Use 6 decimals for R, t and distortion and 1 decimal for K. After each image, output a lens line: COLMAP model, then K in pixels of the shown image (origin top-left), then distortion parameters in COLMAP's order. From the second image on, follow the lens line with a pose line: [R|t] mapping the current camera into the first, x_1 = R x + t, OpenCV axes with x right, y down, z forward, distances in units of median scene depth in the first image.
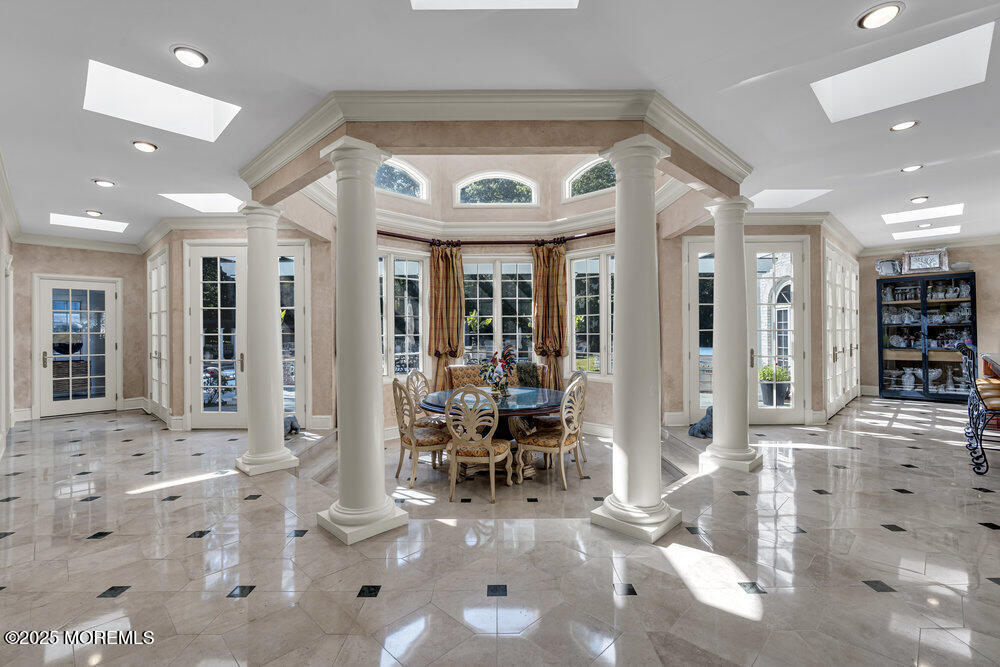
lens RADIAL K [[449.0, 0, 500.0], [0, 449.0, 333.5], [0, 0, 1]] dist [-0.001025, -0.000103]
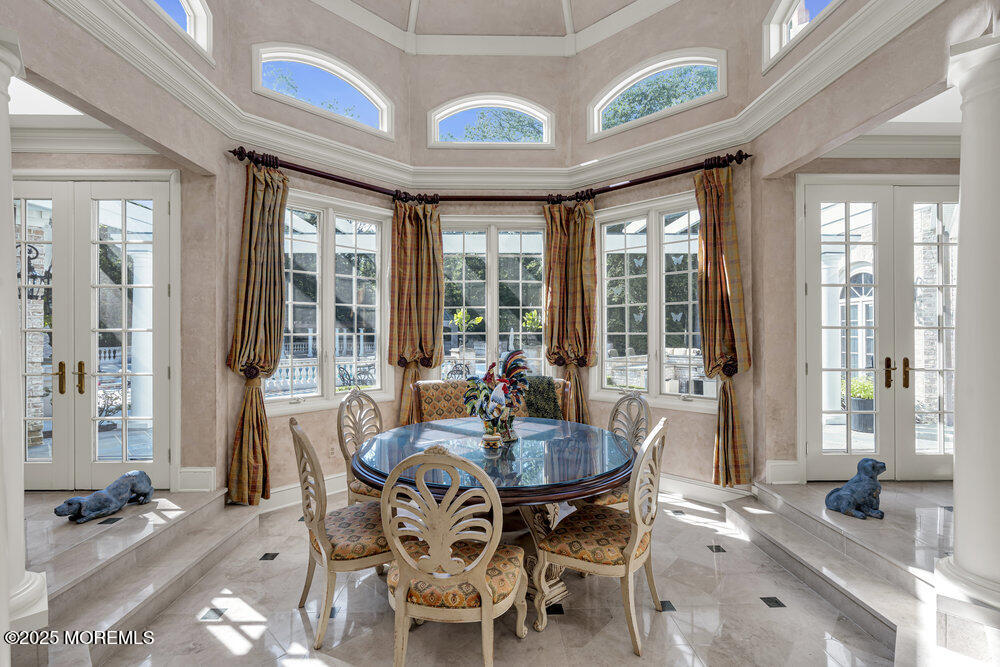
lens RADIAL K [[449.0, 0, 500.0], [0, 449.0, 333.5], [0, 0, 1]] dist [-0.001025, -0.000103]
pose [[0.999710, 0.004999, 0.023546, -0.010140], [-0.004941, 0.999985, -0.002548, 0.004032], [-0.023559, 0.002431, 0.999720, 0.329293]]
